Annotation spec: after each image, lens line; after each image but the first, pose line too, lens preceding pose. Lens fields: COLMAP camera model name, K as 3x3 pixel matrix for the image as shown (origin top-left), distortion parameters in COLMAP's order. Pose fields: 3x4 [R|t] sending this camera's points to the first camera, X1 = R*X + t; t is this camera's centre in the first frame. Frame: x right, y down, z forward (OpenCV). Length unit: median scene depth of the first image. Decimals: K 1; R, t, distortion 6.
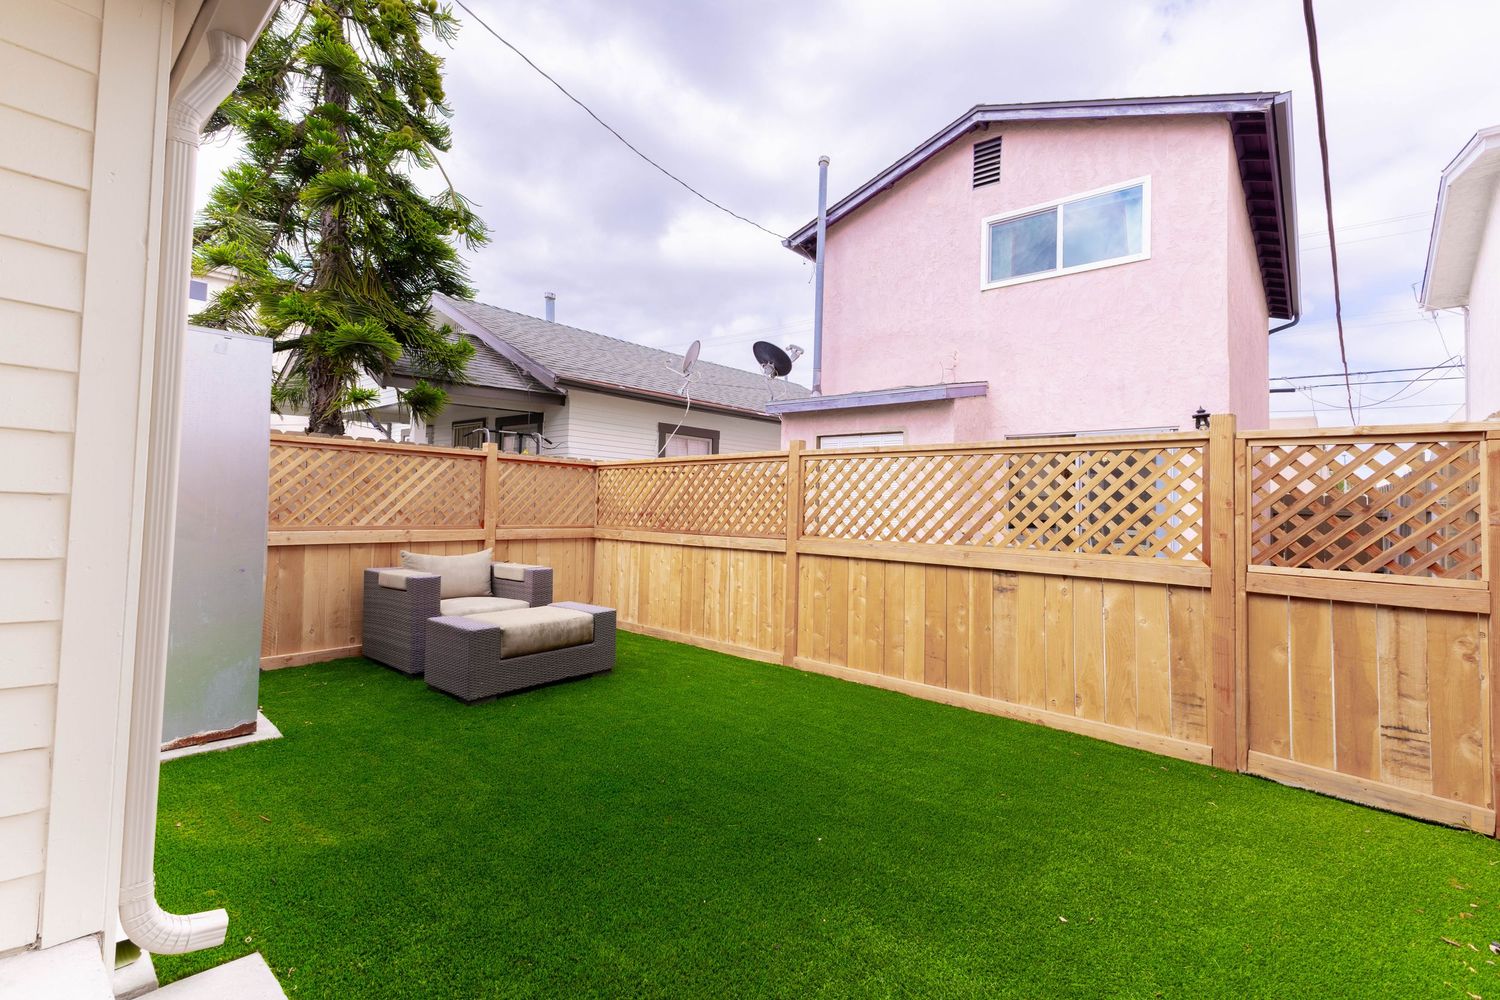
lens RADIAL K [[665.4, 0, 742.8], [0, 665.4, 479.6], [0, 0, 1]] dist [0.010594, -0.000745]
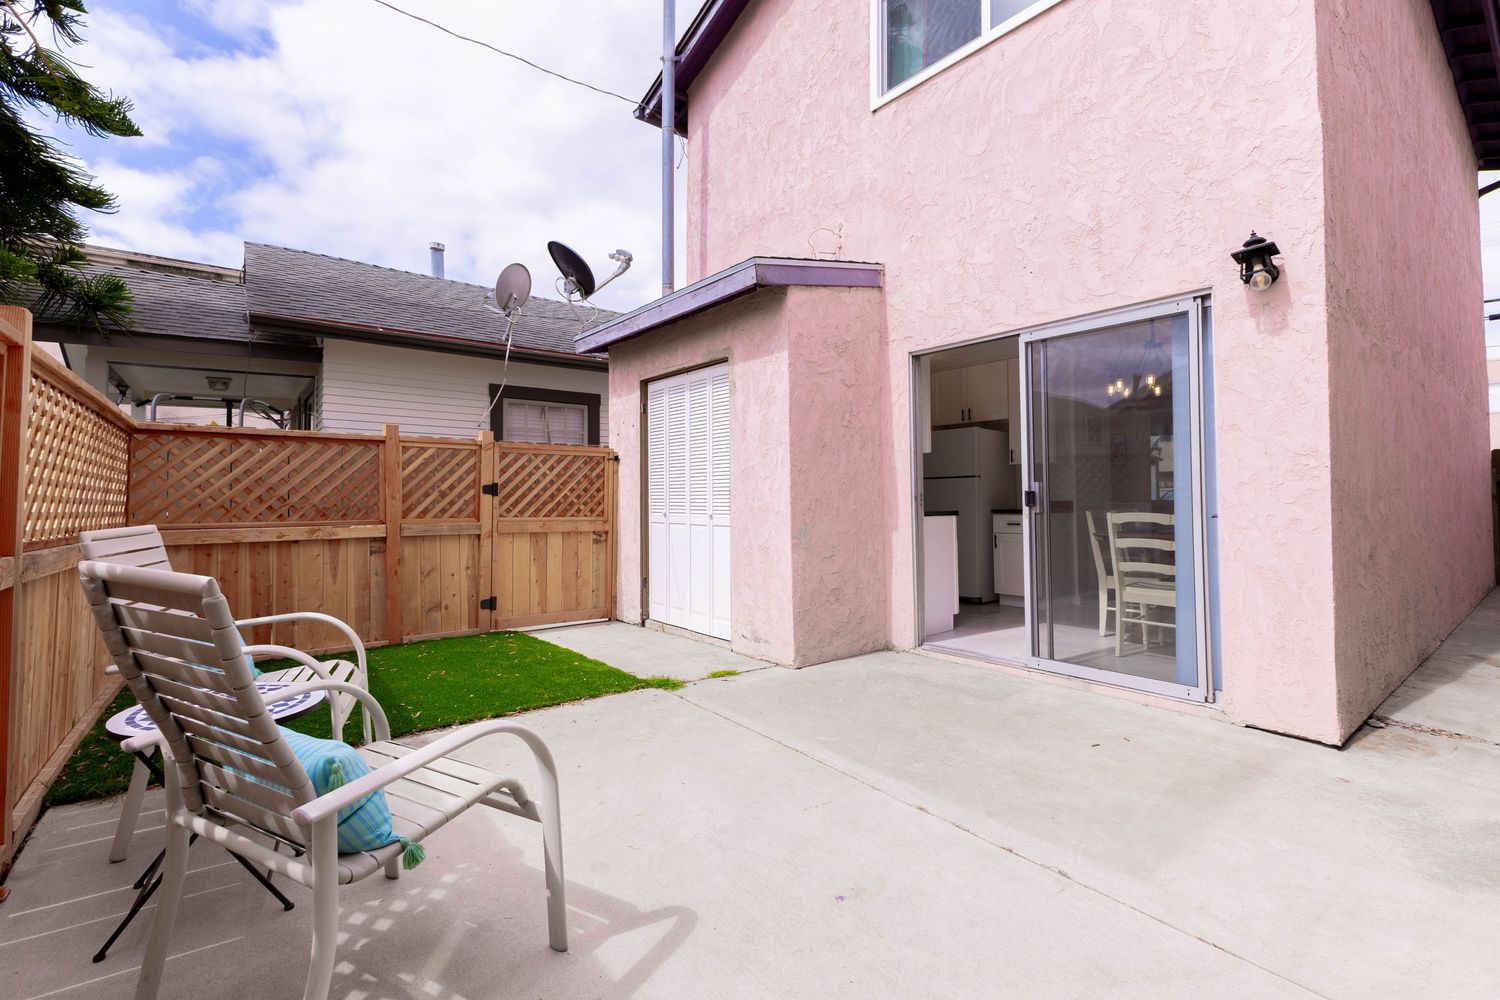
lens RADIAL K [[660.3, 0, 746.0], [0, 660.3, 482.3], [0, 0, 1]] dist [0.007588, -0.000047]
pose [[0.982485, -0.034362, -0.183144, 0.326823], [0.036470, 0.999301, 0.008156, 0.031741], [0.182735, -0.014692, 0.983052, 0.382317]]
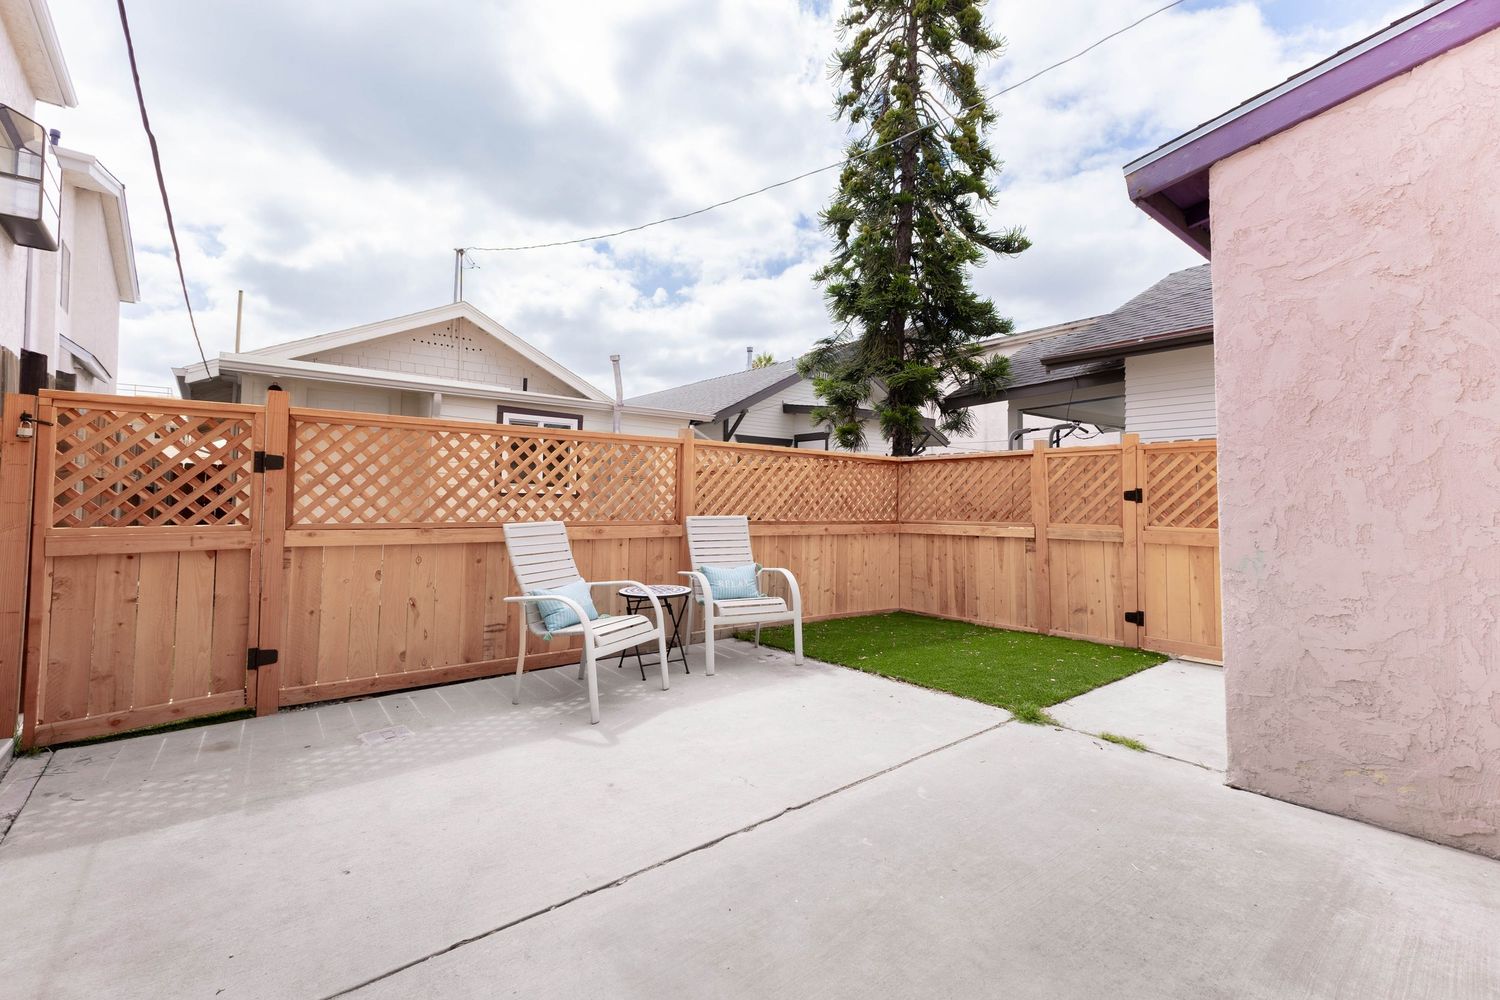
lens RADIAL K [[660.3, 0, 746.0], [0, 660.3, 482.3], [0, 0, 1]] dist [0.007588, -0.000047]
pose [[-0.152717, -0.061256, -0.986370, 0.586641], [0.027361, 0.997433, -0.066179, 0.051369], [0.987891, -0.037094, -0.150649, 0.681622]]
